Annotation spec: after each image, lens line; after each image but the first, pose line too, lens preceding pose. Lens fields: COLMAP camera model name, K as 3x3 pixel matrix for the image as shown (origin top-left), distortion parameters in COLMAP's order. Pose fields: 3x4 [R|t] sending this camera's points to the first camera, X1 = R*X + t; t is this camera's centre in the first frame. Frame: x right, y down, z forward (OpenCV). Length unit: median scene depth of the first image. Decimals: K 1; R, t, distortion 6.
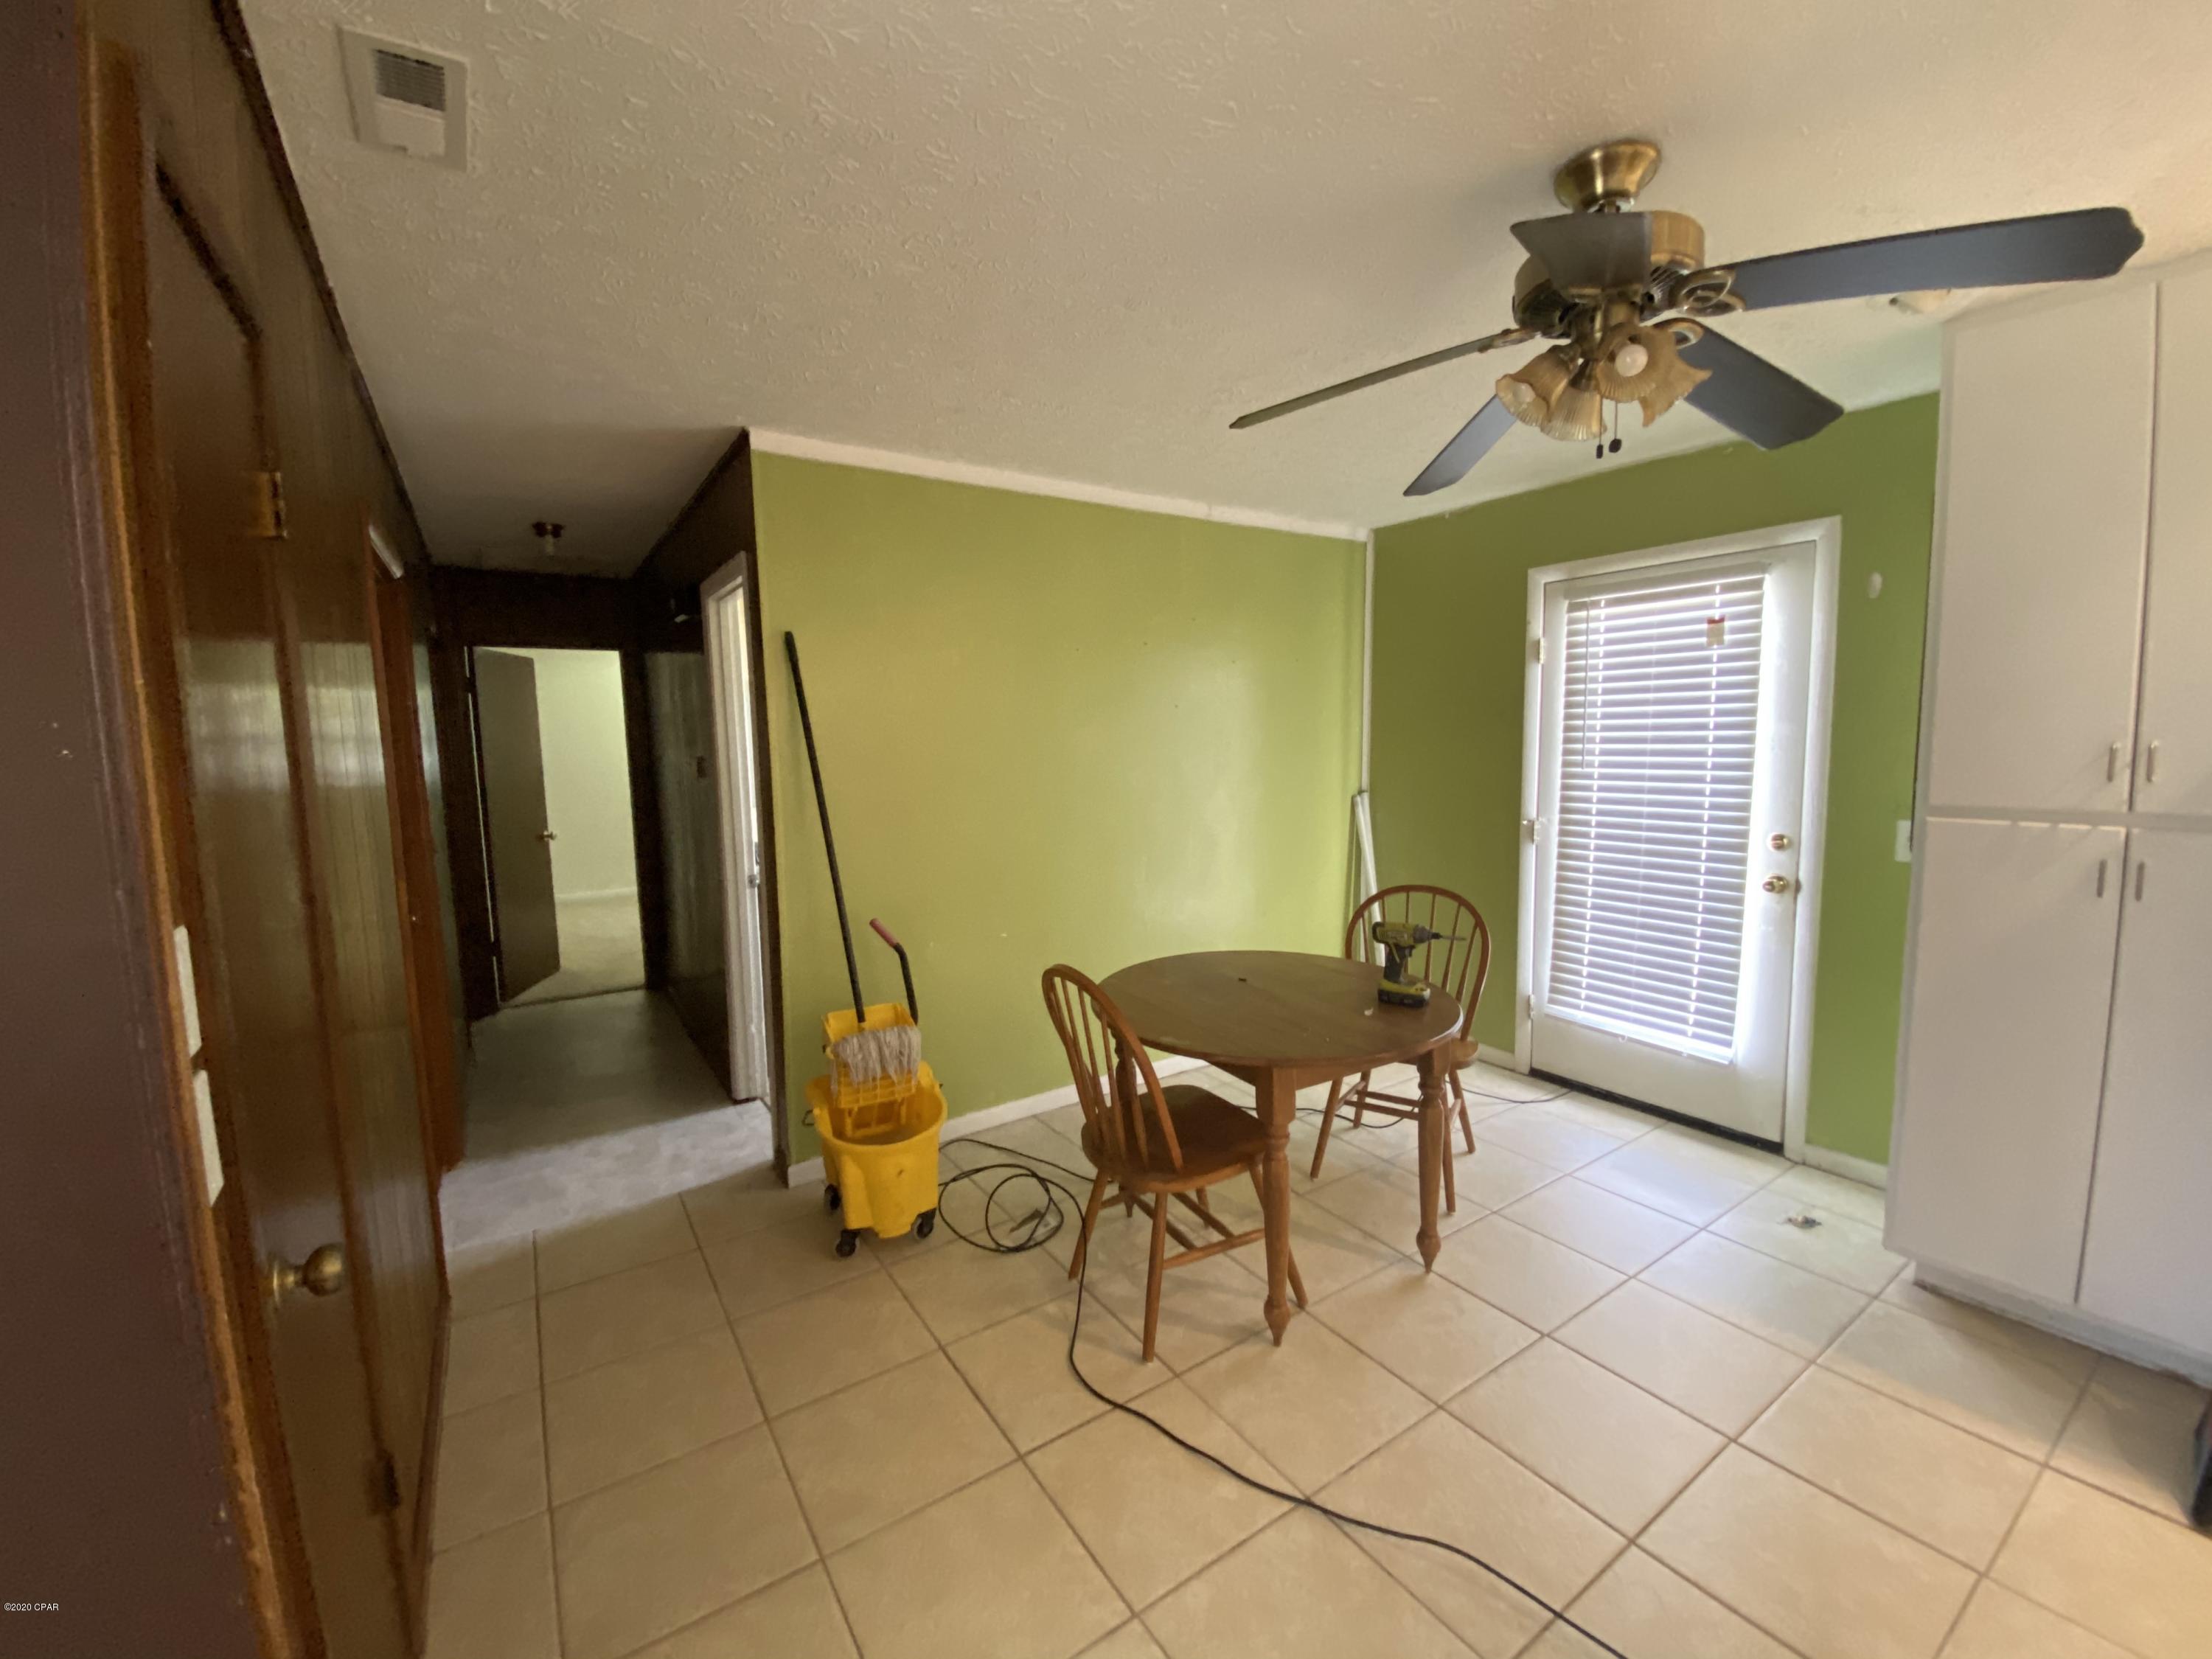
lens RADIAL K [[898.7, 0, 1106.0], [0, 898.7, 829.5], [0, 0, 1]] dist [0.000717, -0.016021]
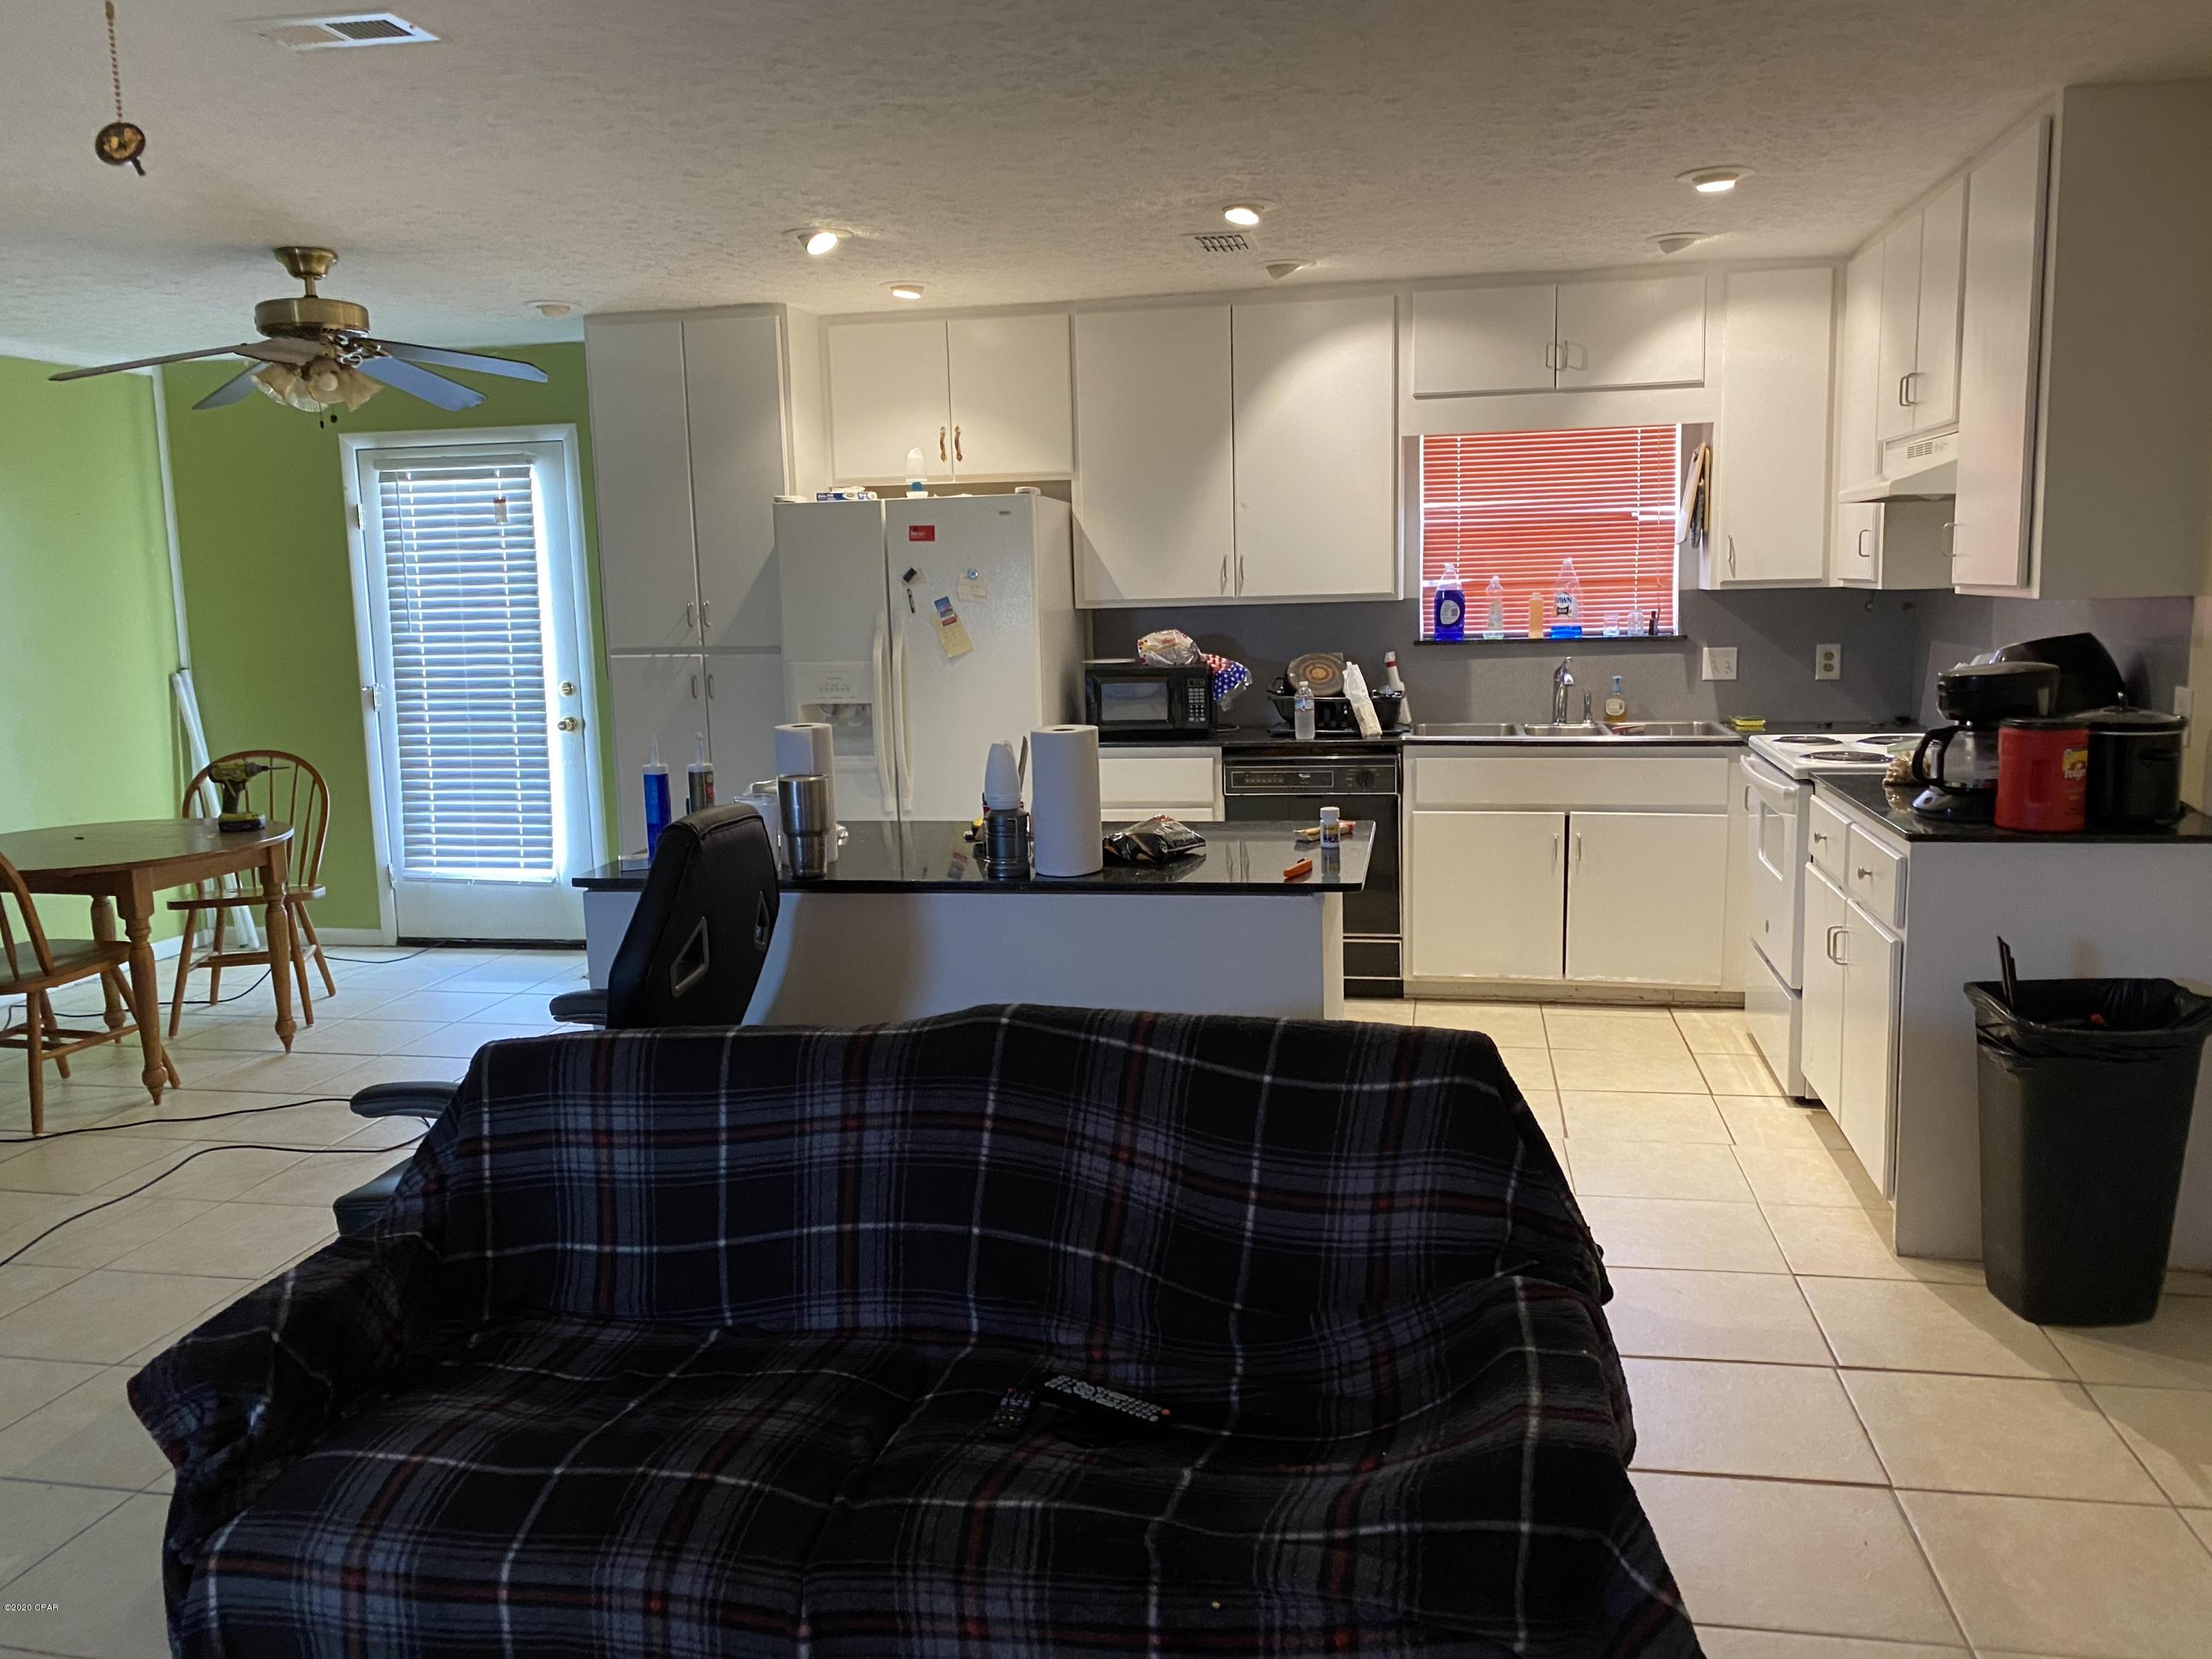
lens RADIAL K [[1677.4, 0, 1106.0], [0, 1677.4, 829.5], [0, 0, 1]] dist [-0.002103, -0.003689]
pose [[0.705047, -0.094114, 0.702888, -0.310179], [0.079150, 0.995405, 0.053888, 0.127409], [-0.704730, 0.017639, 0.709256, -1.015021]]
